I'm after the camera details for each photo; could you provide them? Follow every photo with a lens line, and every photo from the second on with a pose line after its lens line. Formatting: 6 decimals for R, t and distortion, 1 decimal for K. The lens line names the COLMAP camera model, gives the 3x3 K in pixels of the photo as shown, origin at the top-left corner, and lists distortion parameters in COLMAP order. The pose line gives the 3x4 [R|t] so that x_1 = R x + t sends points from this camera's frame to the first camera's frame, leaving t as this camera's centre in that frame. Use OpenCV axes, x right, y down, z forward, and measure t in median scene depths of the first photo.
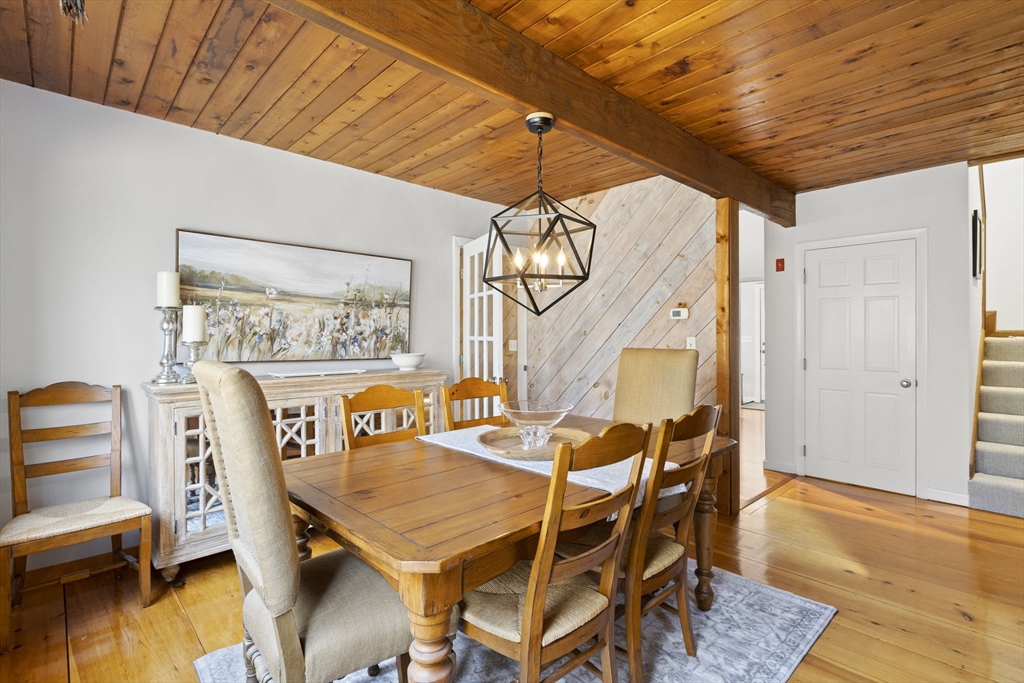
lens RADIAL K [[489.2, 0, 513.5], [0, 489.2, 339.4], [0, 0, 1]] dist [0.001614, 0.001229]
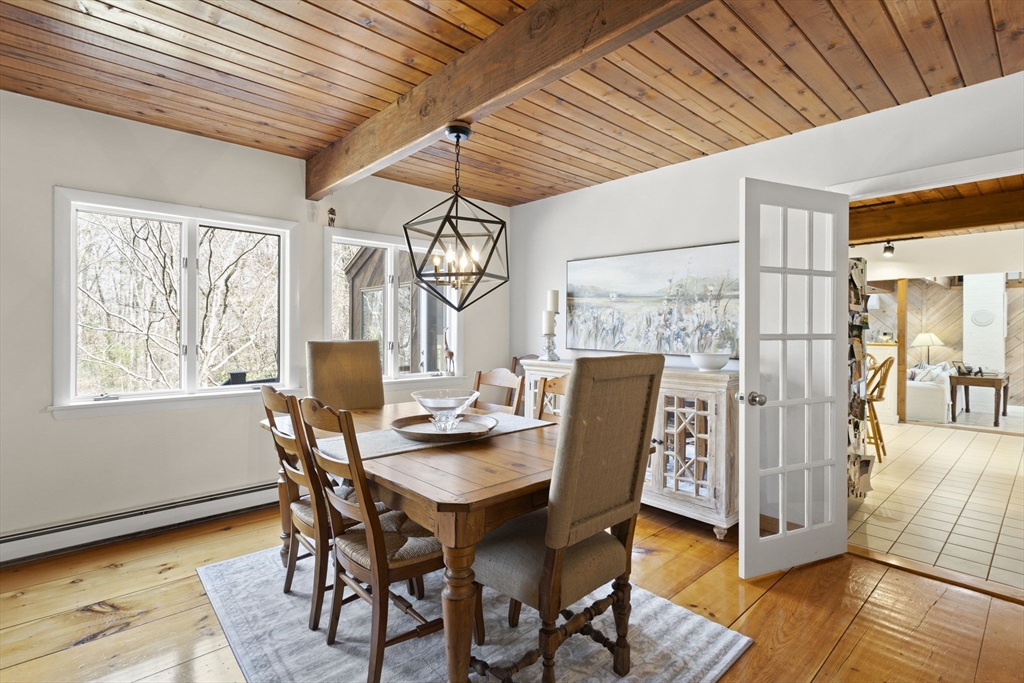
lens RADIAL K [[489.2, 0, 516.6], [0, 489.2, 332.0], [0, 0, 1]] dist [0.001614, 0.001229]
pose [[-0.021667, 0.003916, -0.999758, 0.701631], [-0.019172, 0.999807, 0.004332, -0.004781], [0.999581, 0.019262, -0.021588, 0.723345]]
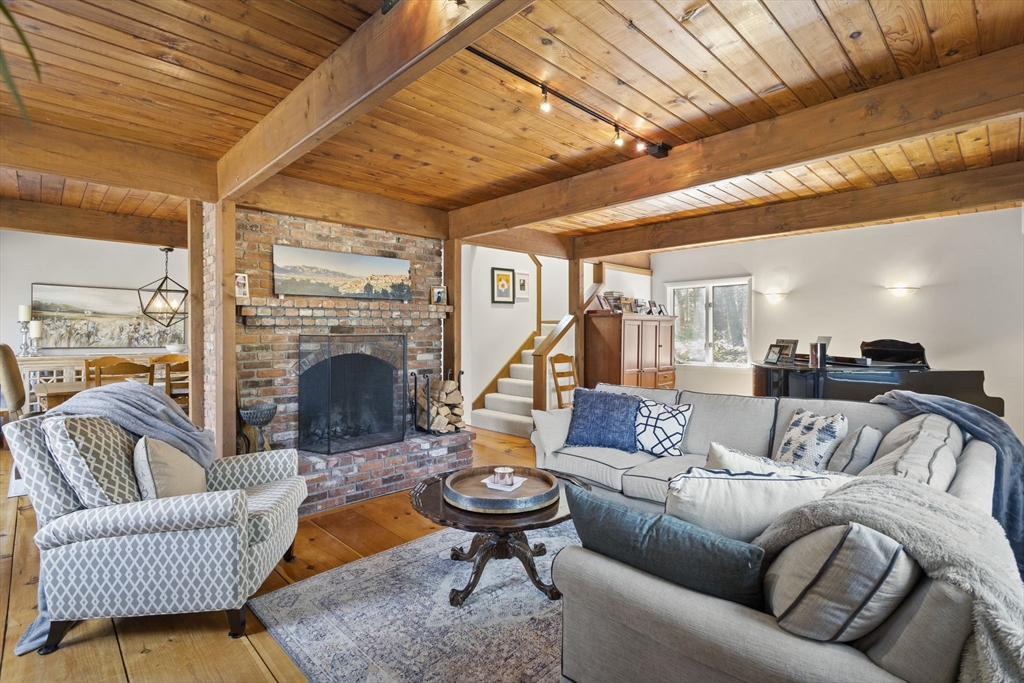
lens RADIAL K [[489.2, 0, 515.9], [0, 489.2, 337.1], [0, 0, 1]] dist [0.001614, 0.001229]
pose [[0.999844, 0.003551, 0.017305, 1.099115], [-0.003590, 0.999991, 0.002184, -0.007631], [-0.017297, -0.002245, 0.999848, -0.922236]]
